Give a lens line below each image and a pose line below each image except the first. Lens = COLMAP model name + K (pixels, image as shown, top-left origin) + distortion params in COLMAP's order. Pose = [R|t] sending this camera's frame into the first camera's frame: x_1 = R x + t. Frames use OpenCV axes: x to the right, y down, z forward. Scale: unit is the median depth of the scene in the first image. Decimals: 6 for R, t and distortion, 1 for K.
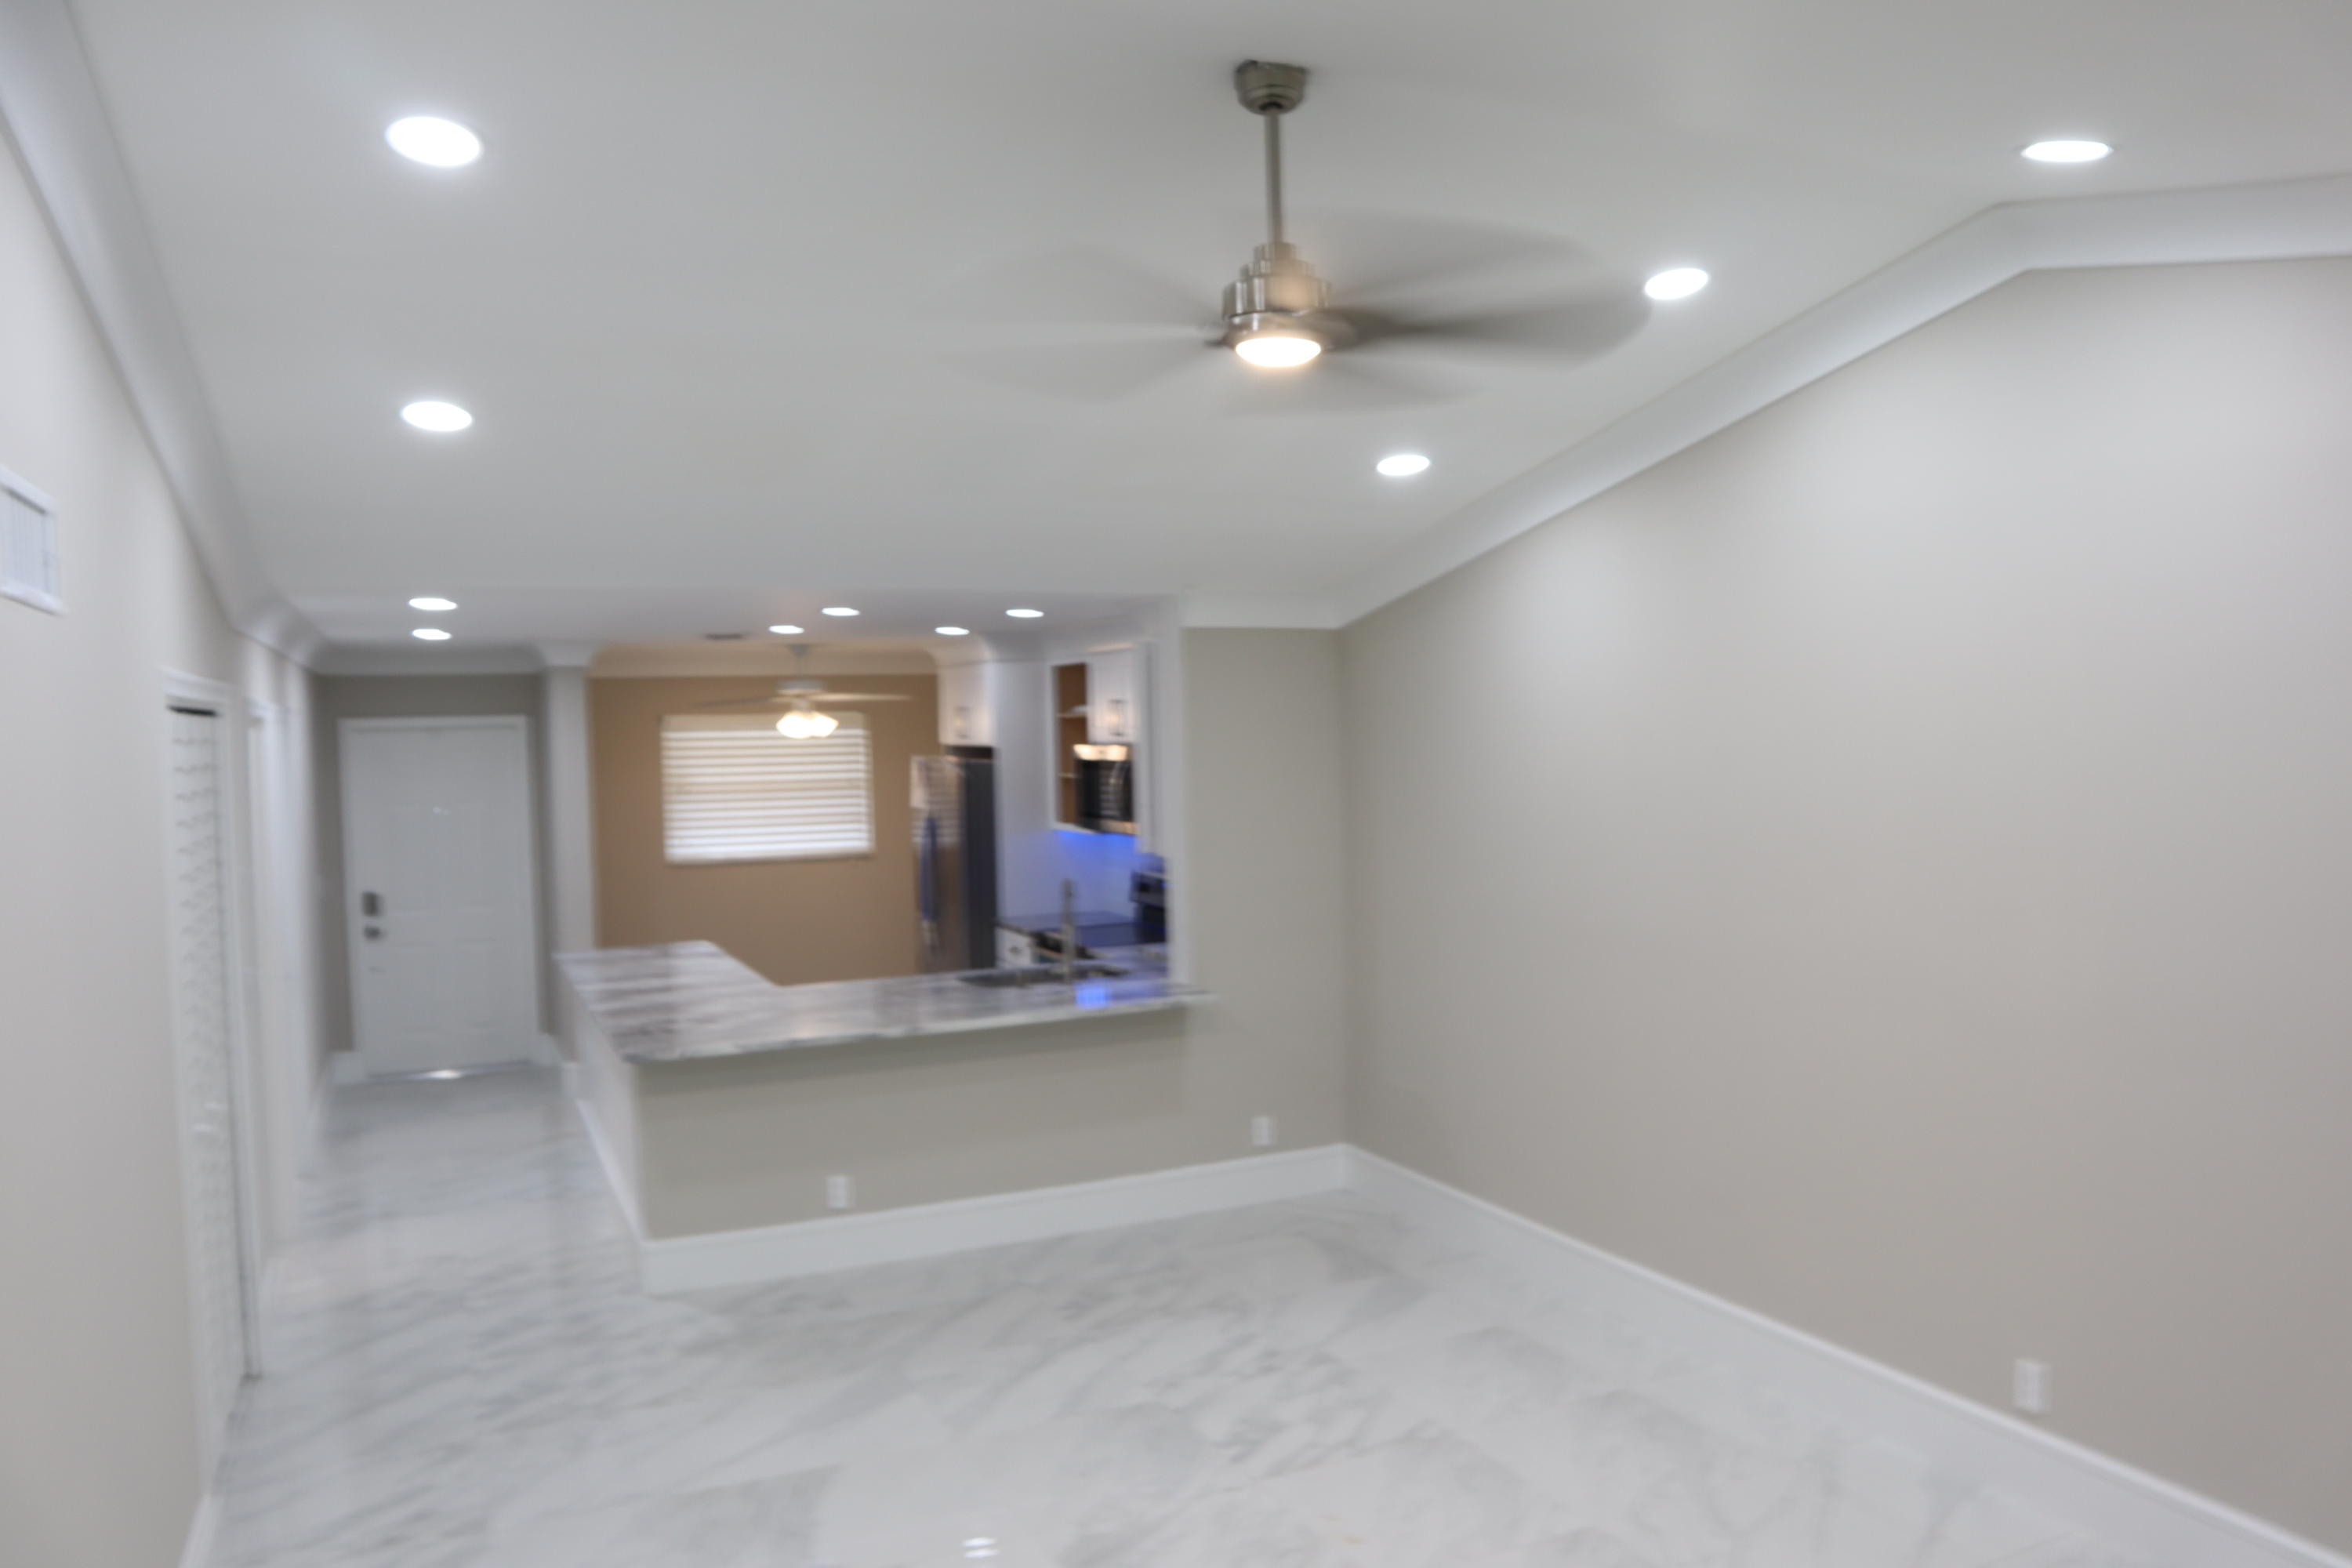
lens RADIAL K [[1640.3, 0, 1194.6], [0, 1640.3, 797.0], [0, 0, 1]] dist [-0.124716, 0.080460]
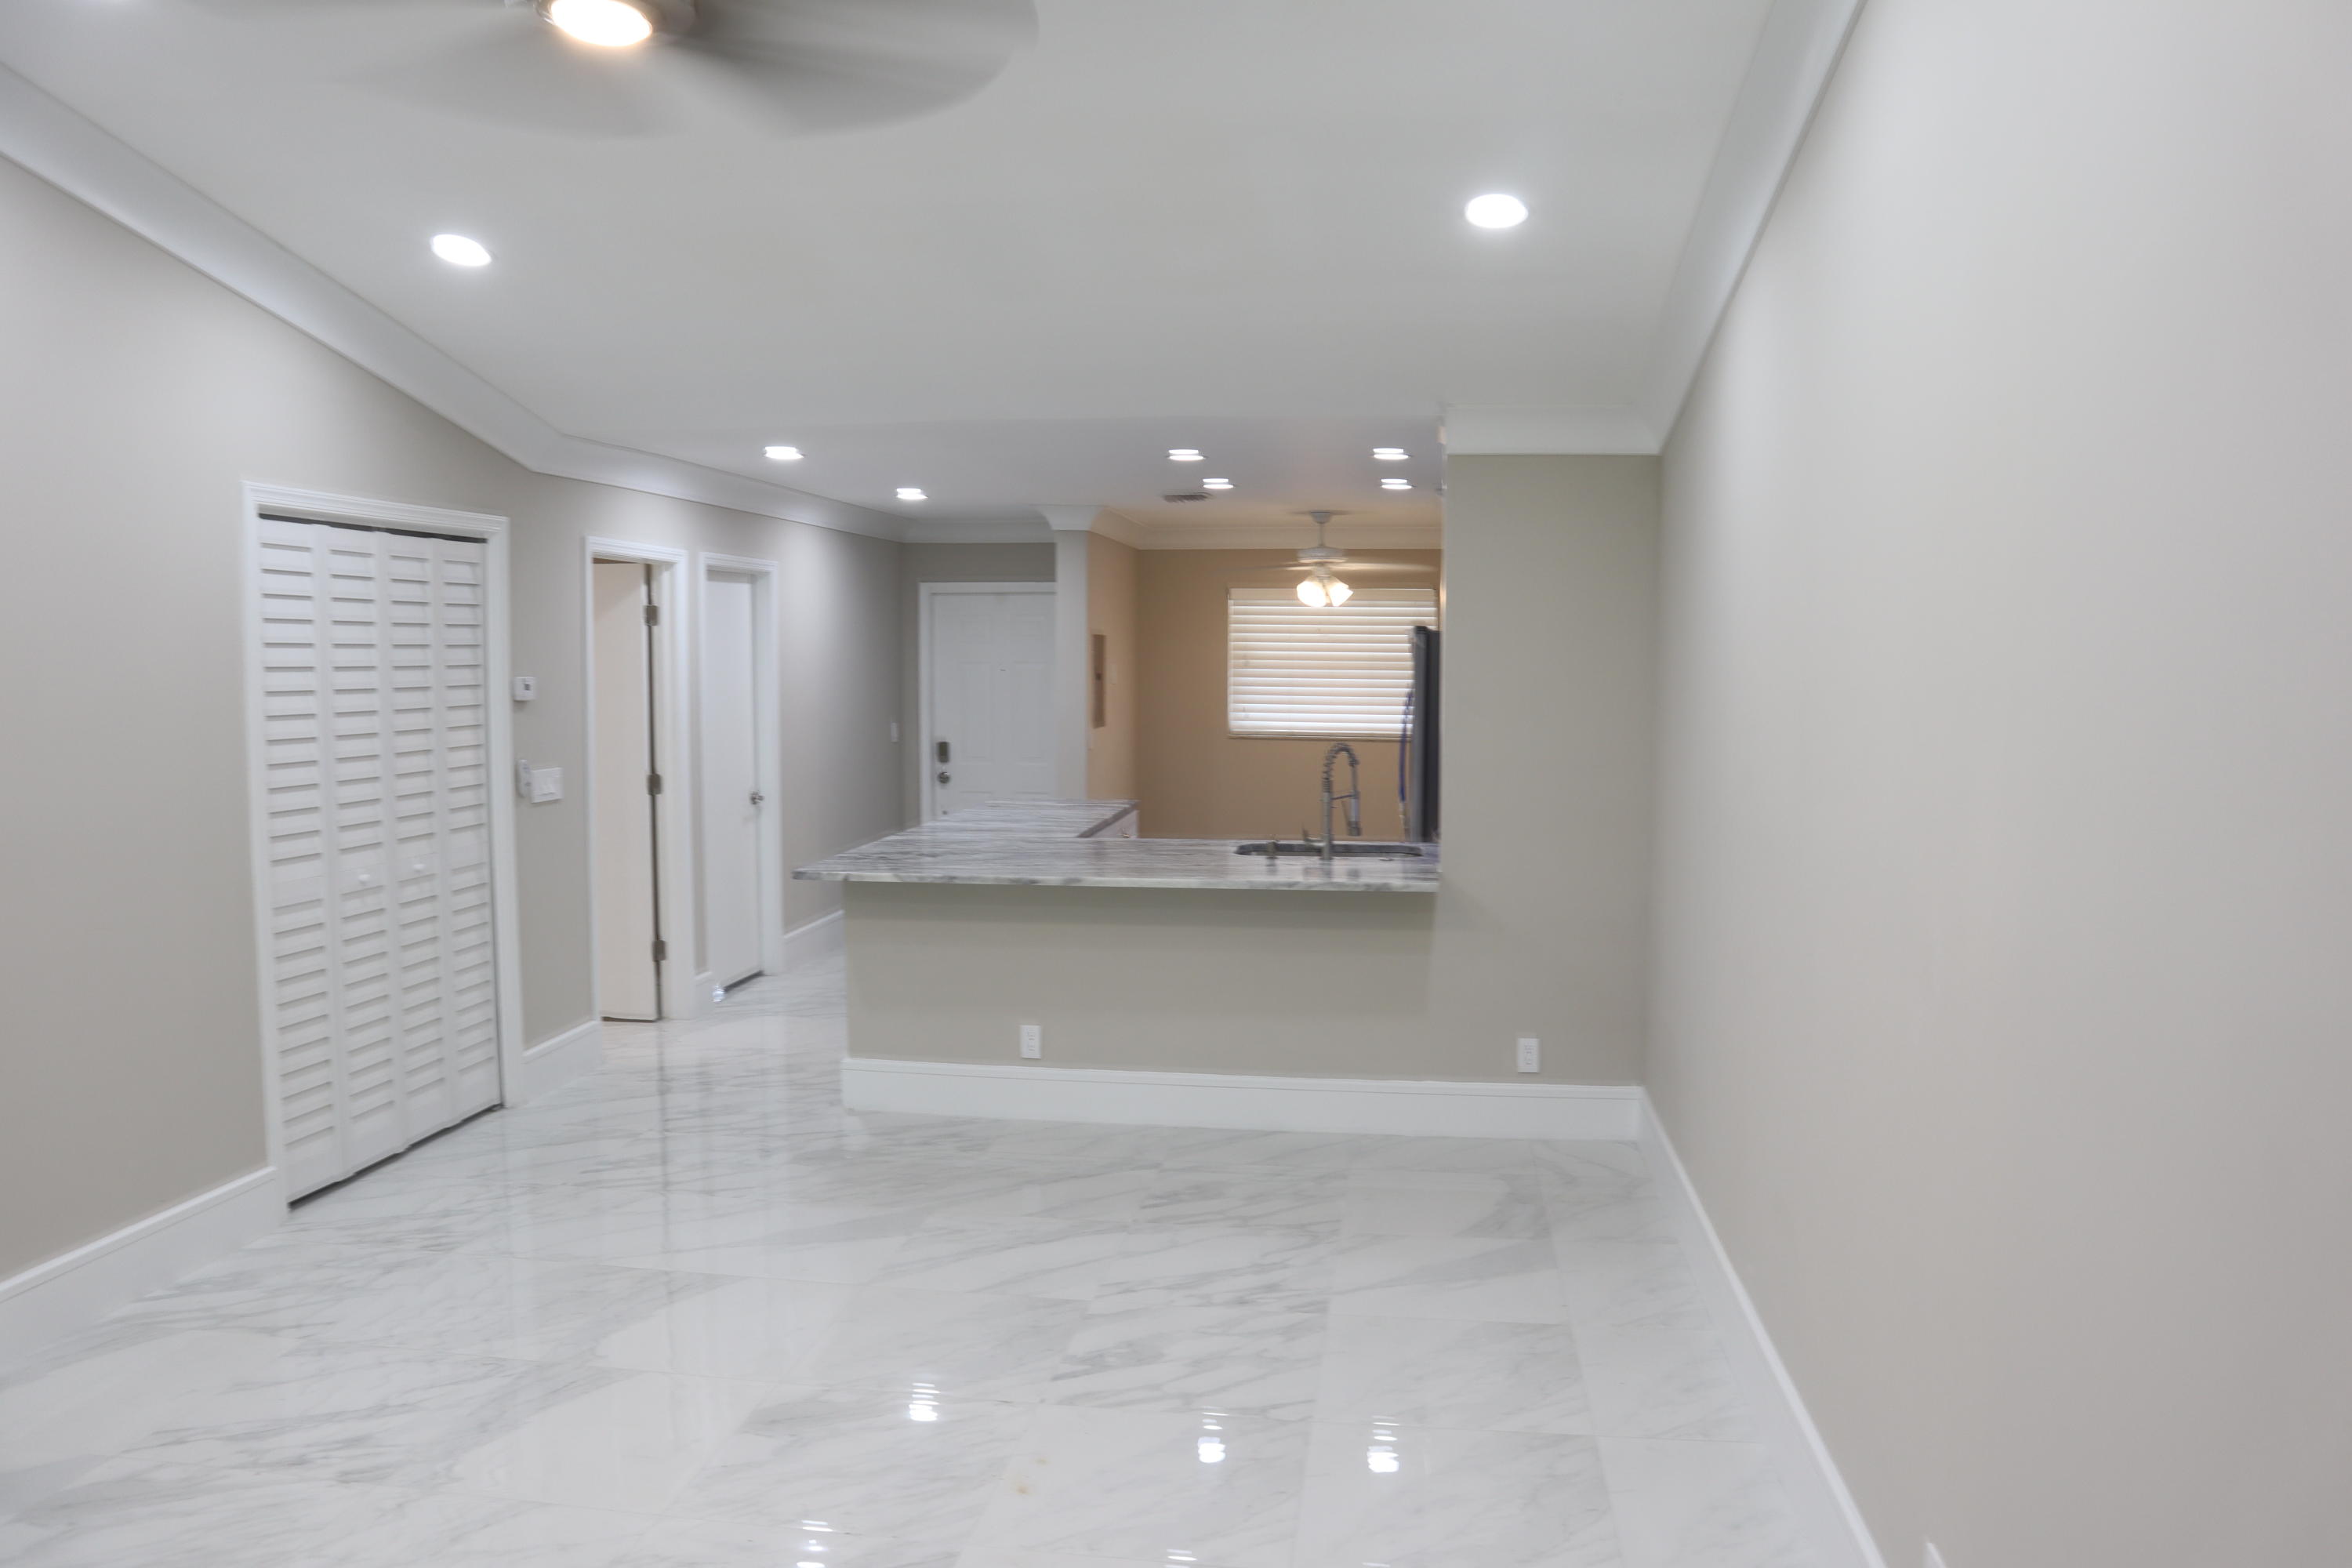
lens RADIAL K [[1640.3, 0, 1194.6], [0, 1640.3, 797.0], [0, 0, 1]] dist [-0.124716, 0.080460]
pose [[0.841093, 0.073885, -0.535821, 0.356628], [-0.047386, 0.996883, 0.063080, 0.028134], [0.538812, -0.027666, 0.841972, 0.211763]]
